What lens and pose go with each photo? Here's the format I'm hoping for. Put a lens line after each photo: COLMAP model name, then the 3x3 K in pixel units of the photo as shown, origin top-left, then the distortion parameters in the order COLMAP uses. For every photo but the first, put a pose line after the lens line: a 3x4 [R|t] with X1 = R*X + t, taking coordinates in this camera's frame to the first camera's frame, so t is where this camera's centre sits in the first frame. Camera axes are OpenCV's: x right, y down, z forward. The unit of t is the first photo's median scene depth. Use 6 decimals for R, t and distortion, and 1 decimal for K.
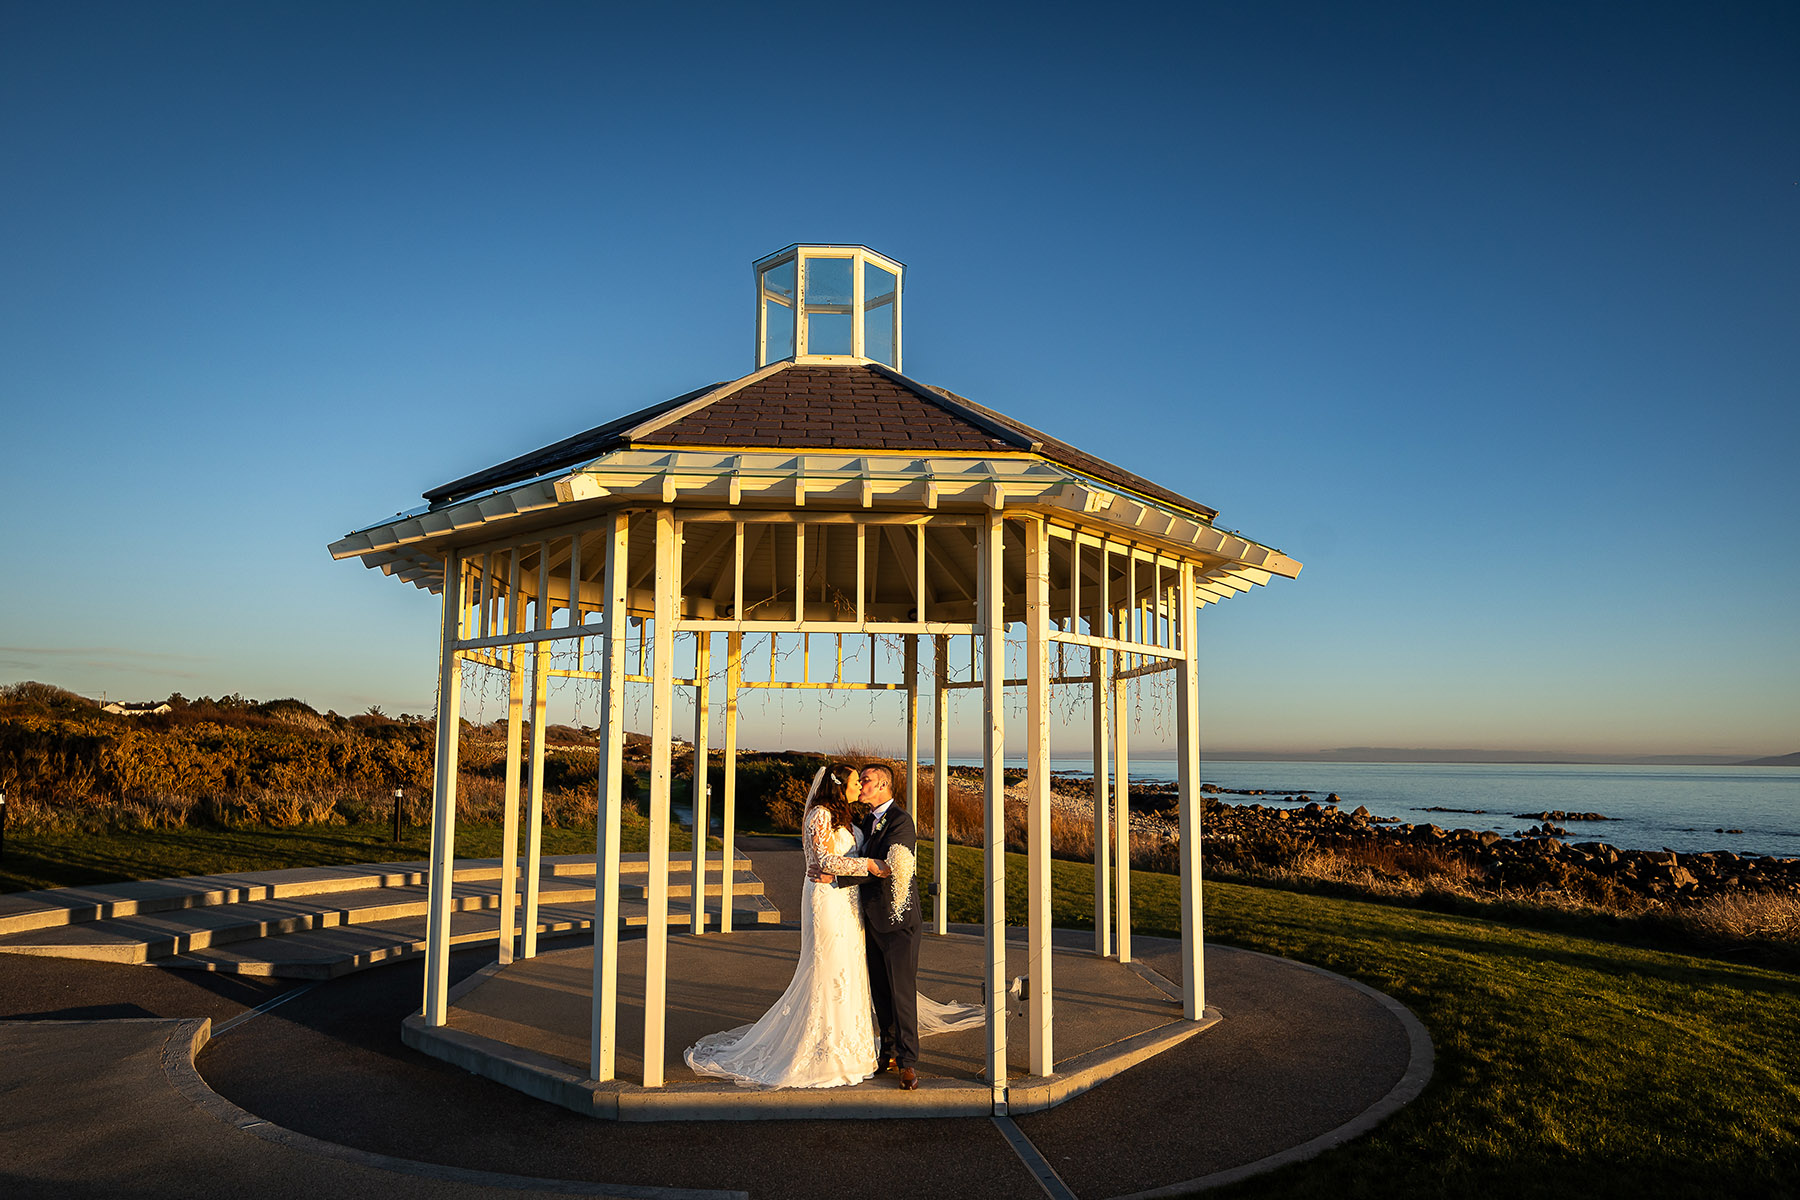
lens RADIAL K [[1110.1, 0, 891.3], [0, 1110.1, 631.6], [0, 0, 1]] dist [-0.005163, -0.000829]
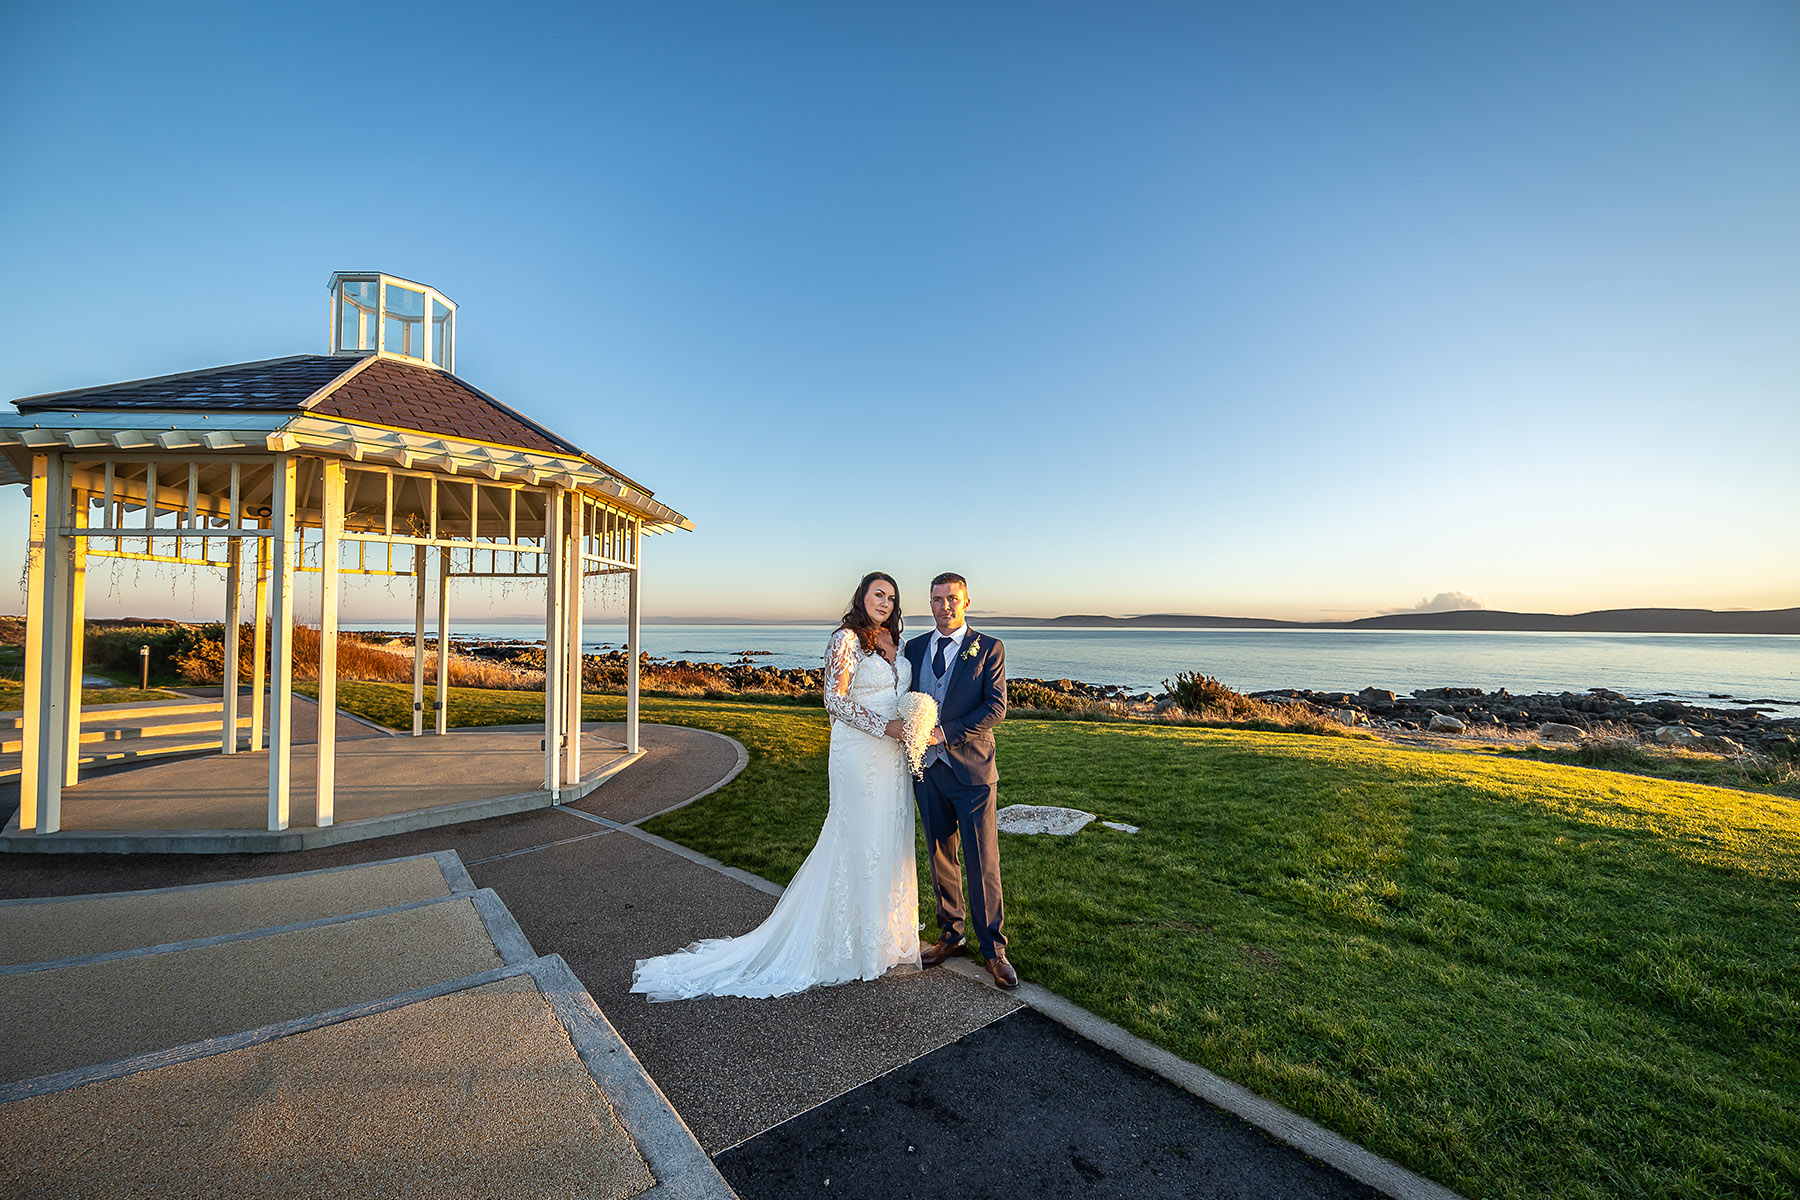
lens RADIAL K [[740.2, 0, 901.1], [0, 740.2, 603.2], [0, 0, 1]] dist [0.000244, -0.000027]
pose [[0.730105, 0.012296, 0.683224, -0.243816], [-0.072170, 0.995634, 0.059204, -0.022202], [-0.679513, -0.092533, 0.727805, -0.217255]]
